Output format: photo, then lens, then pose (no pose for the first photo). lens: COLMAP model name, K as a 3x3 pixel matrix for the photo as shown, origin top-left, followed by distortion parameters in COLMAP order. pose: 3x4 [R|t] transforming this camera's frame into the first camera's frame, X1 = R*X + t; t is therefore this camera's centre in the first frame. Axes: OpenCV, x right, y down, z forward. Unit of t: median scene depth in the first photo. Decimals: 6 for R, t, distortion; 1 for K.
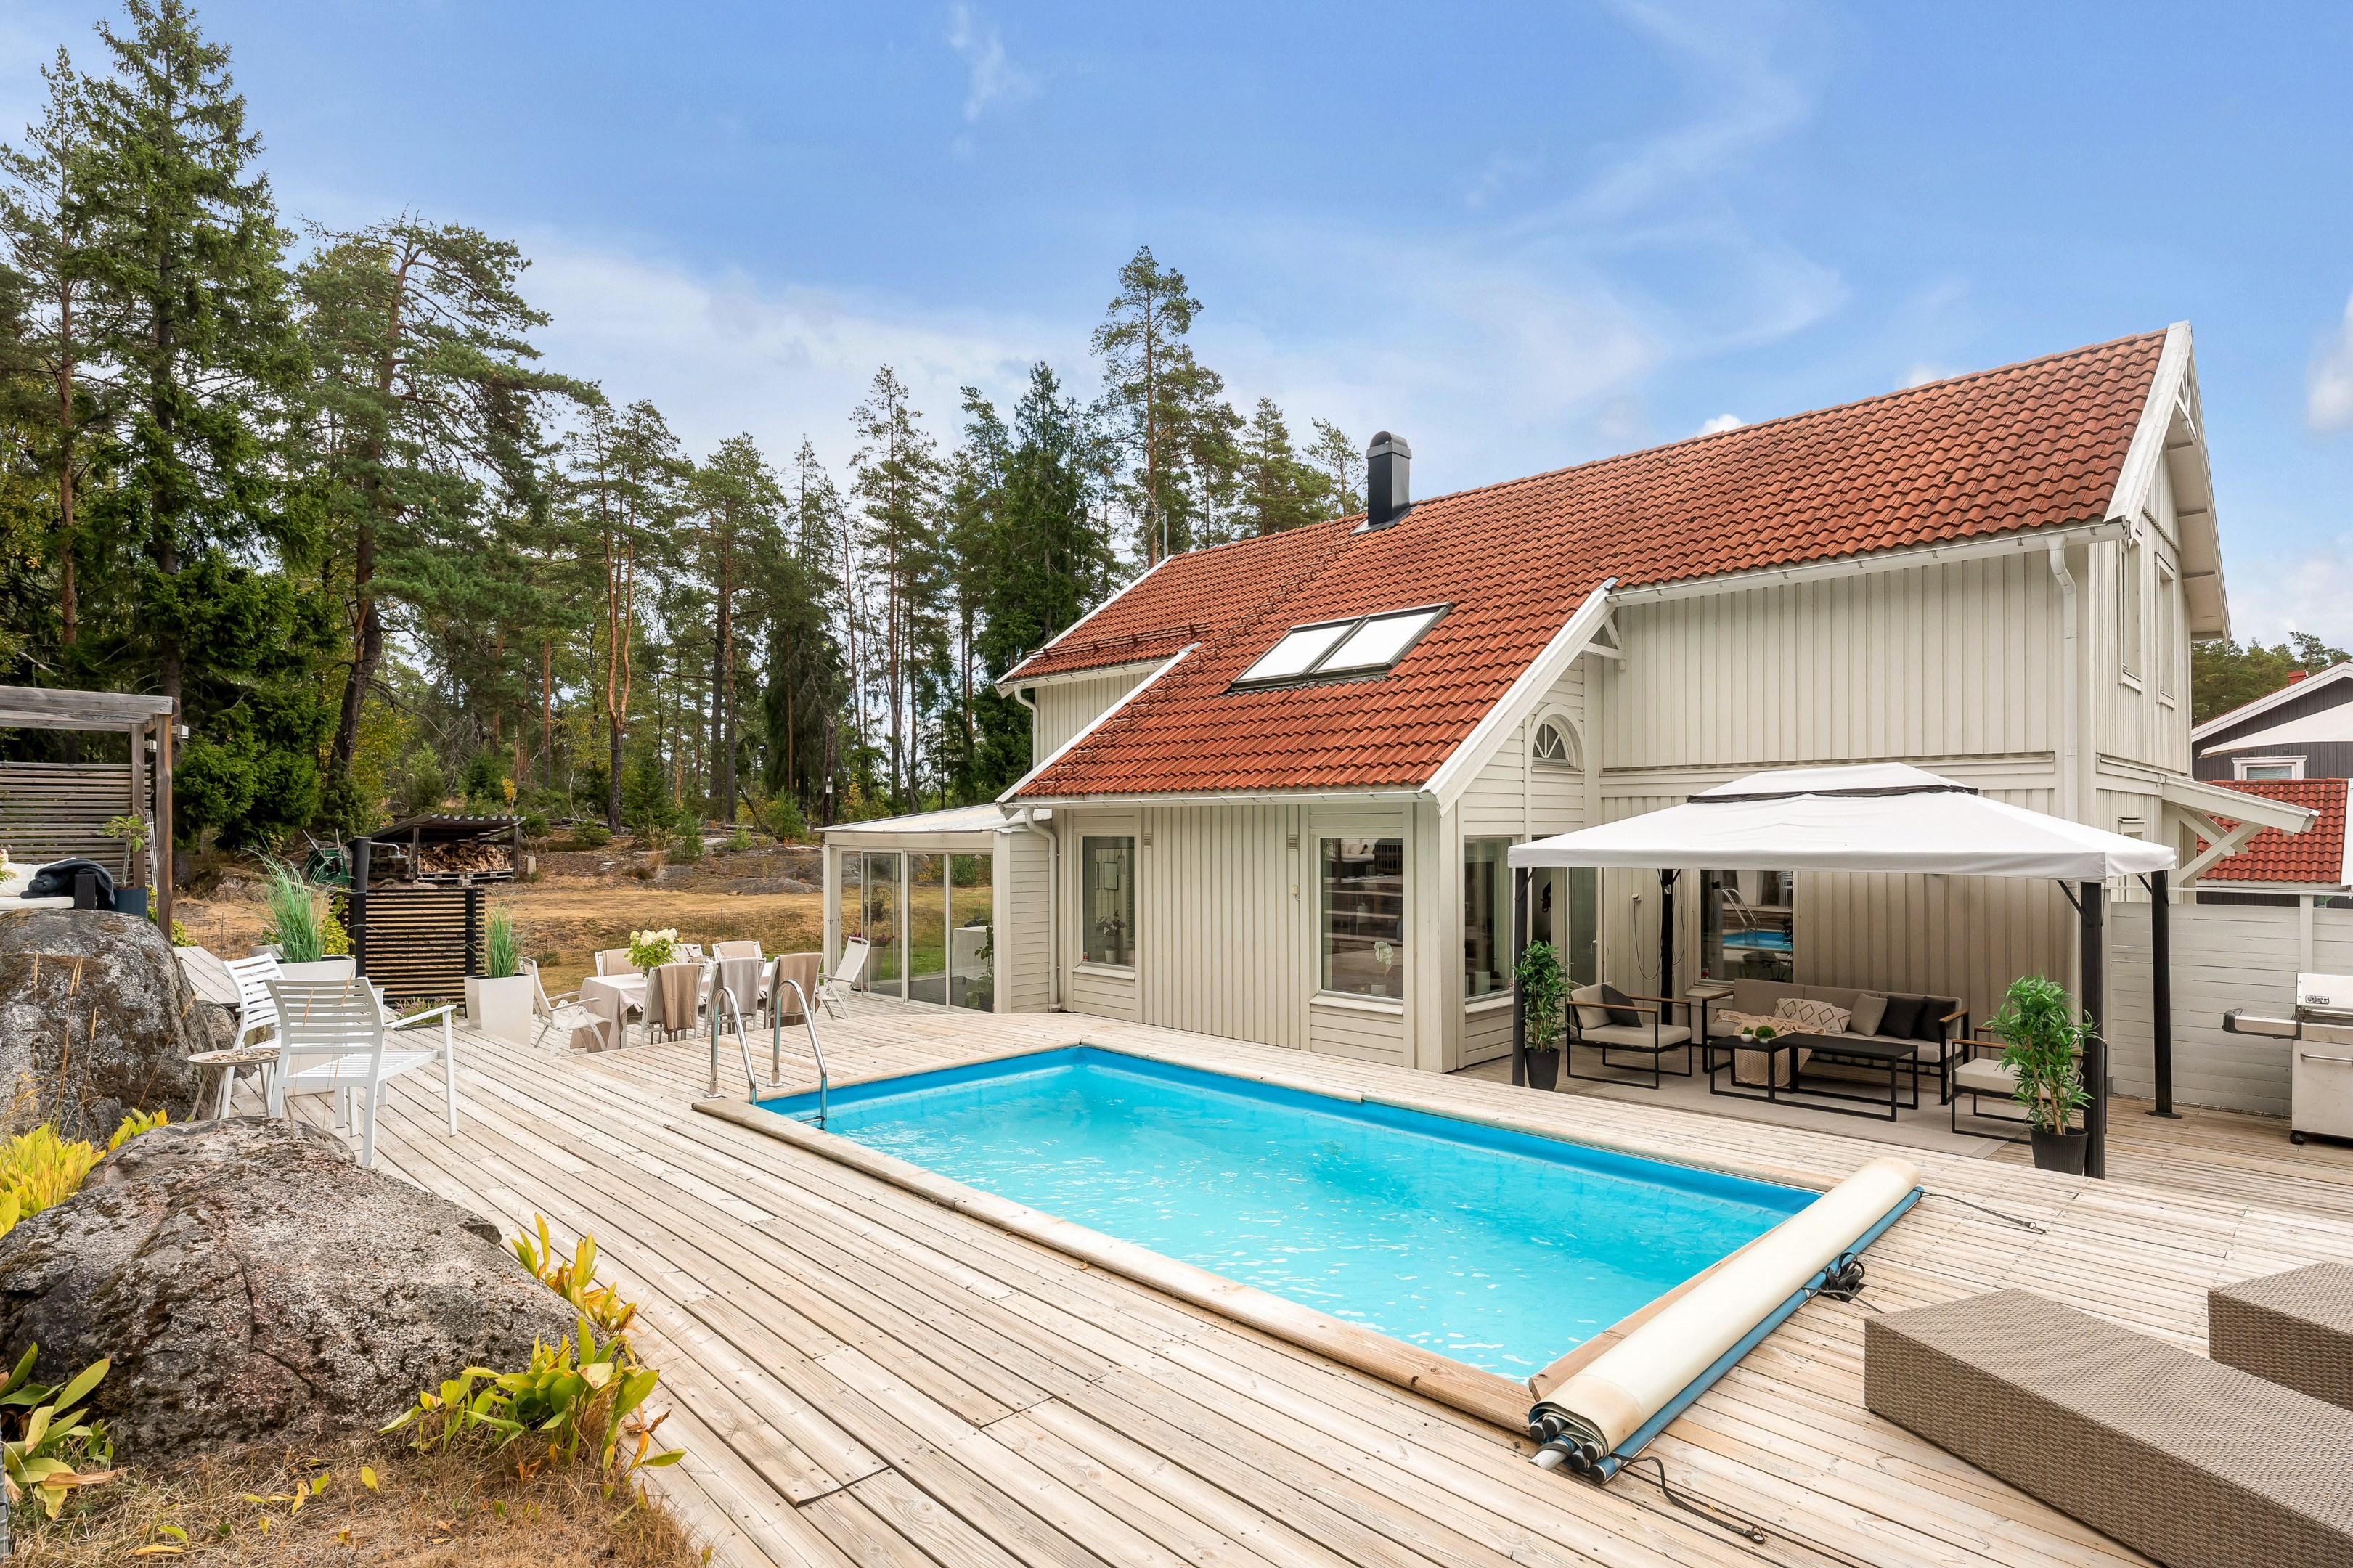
lens RADIAL K [[1199.8, 0, 1183.8], [0, 1199.8, 813.9], [0, 0, 1]] dist [0.002955, 0.000502]
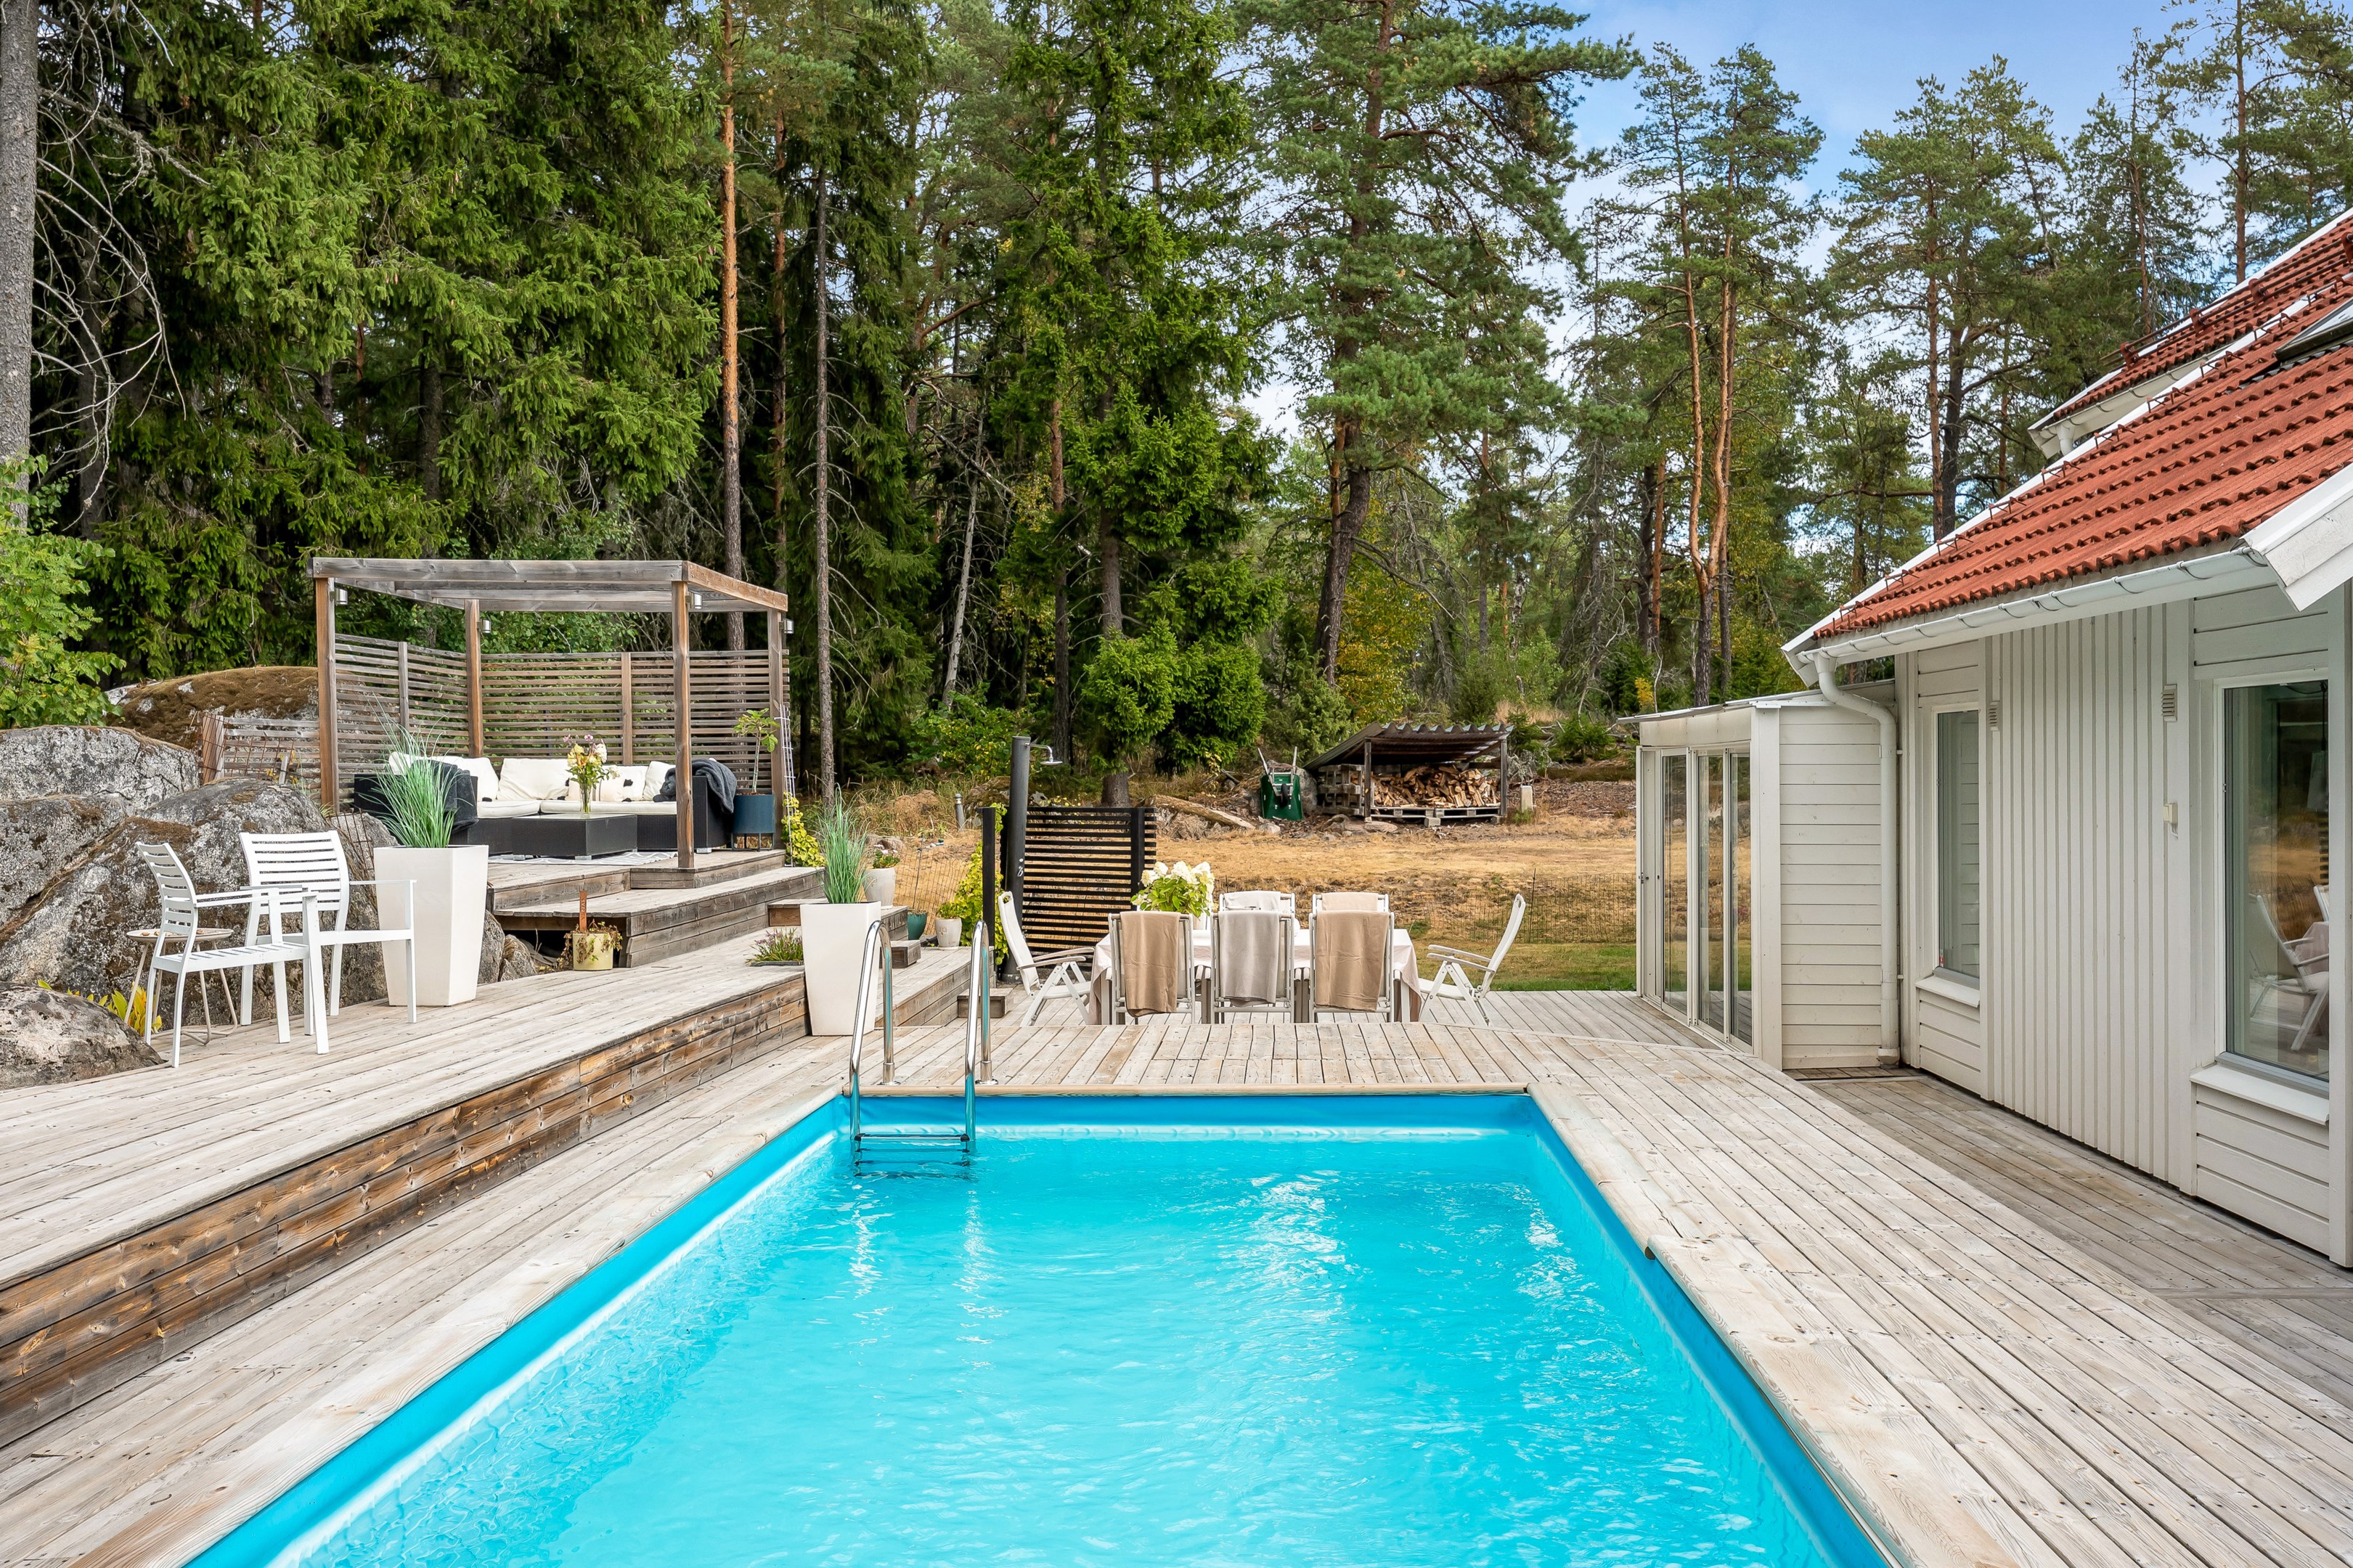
lens RADIAL K [[2018.0, 0, 1159.2], [0, 2018.0, 799.9], [0, 0, 1]] dist [0.000043, 0.006185]
pose [[0.676391, 0.007751, -0.736502, 0.166251], [0.014421, 0.999614, 0.023763, 0.016158], [0.736402, -0.026694, 0.676018, 0.112514]]
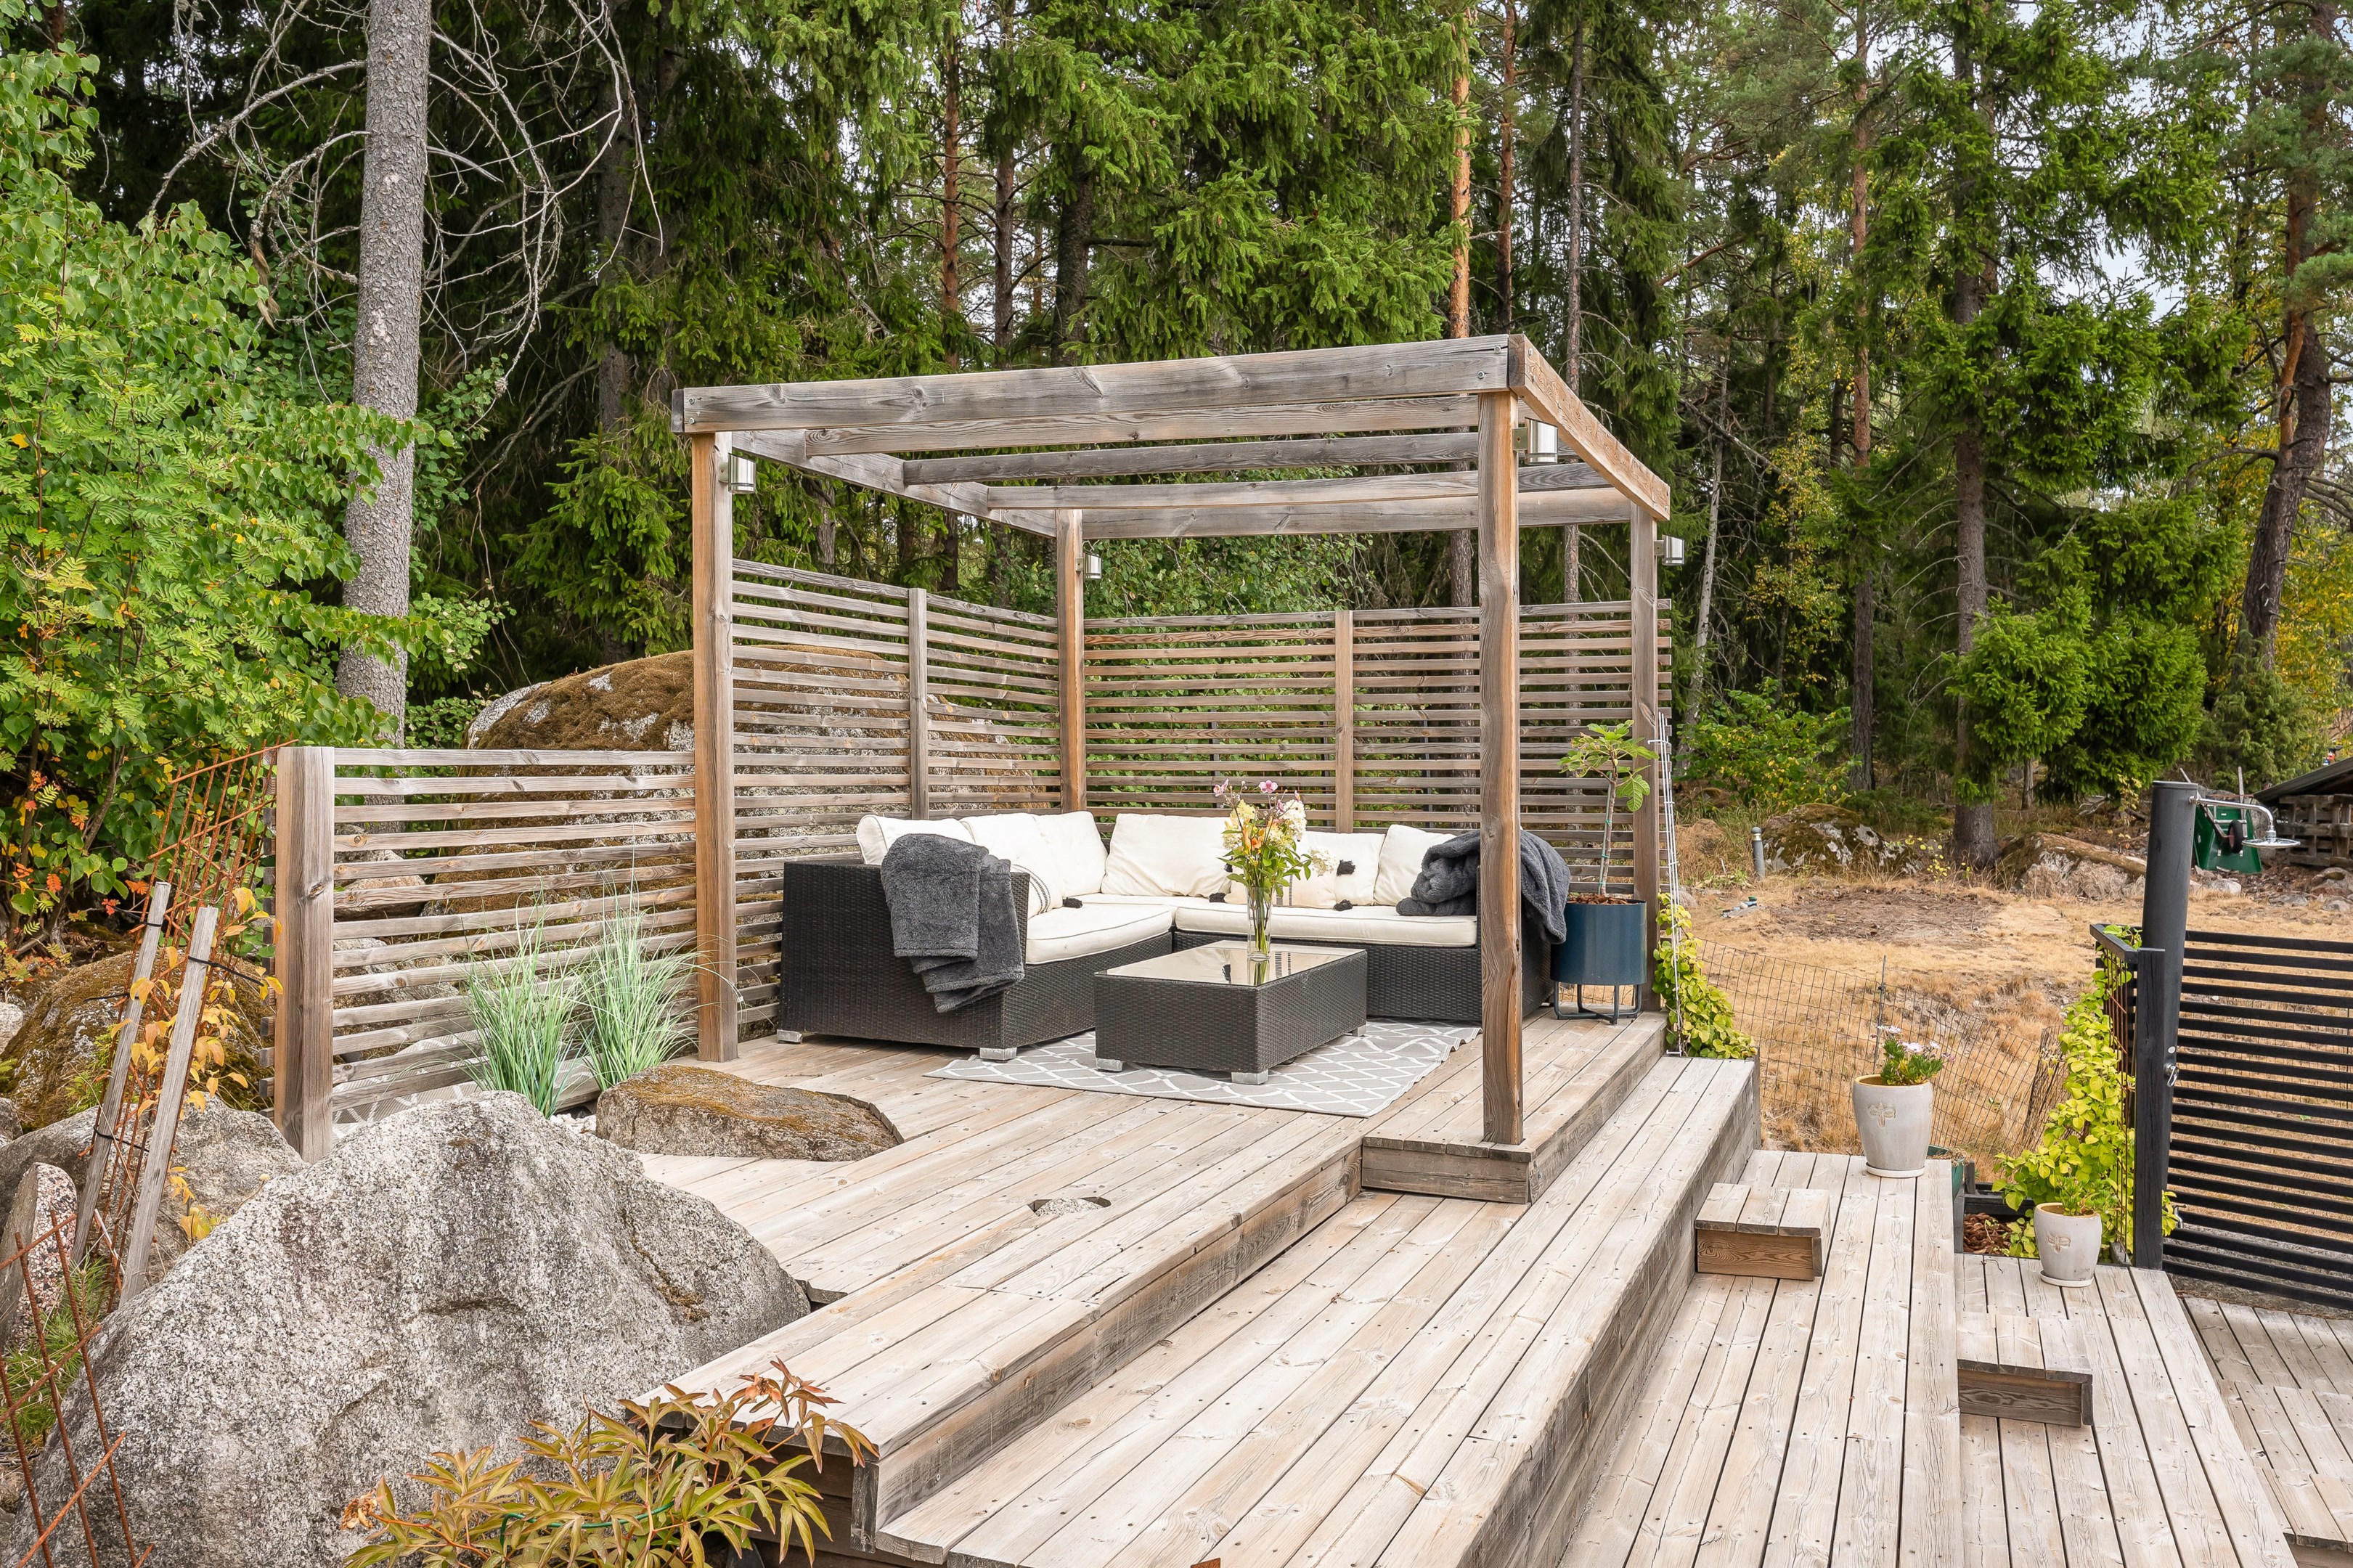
lens RADIAL K [[1843.2, 0, 1176.5], [0, 1843.2, 784.0], [0, 0, 1]] dist [0.005412, -0.003524]
pose [[0.396915, 0.012274, -0.917773, -0.167207], [0.005820, 0.999857, 0.015888, 0.005100], [0.917837, -0.011648, 0.396787, 0.283660]]
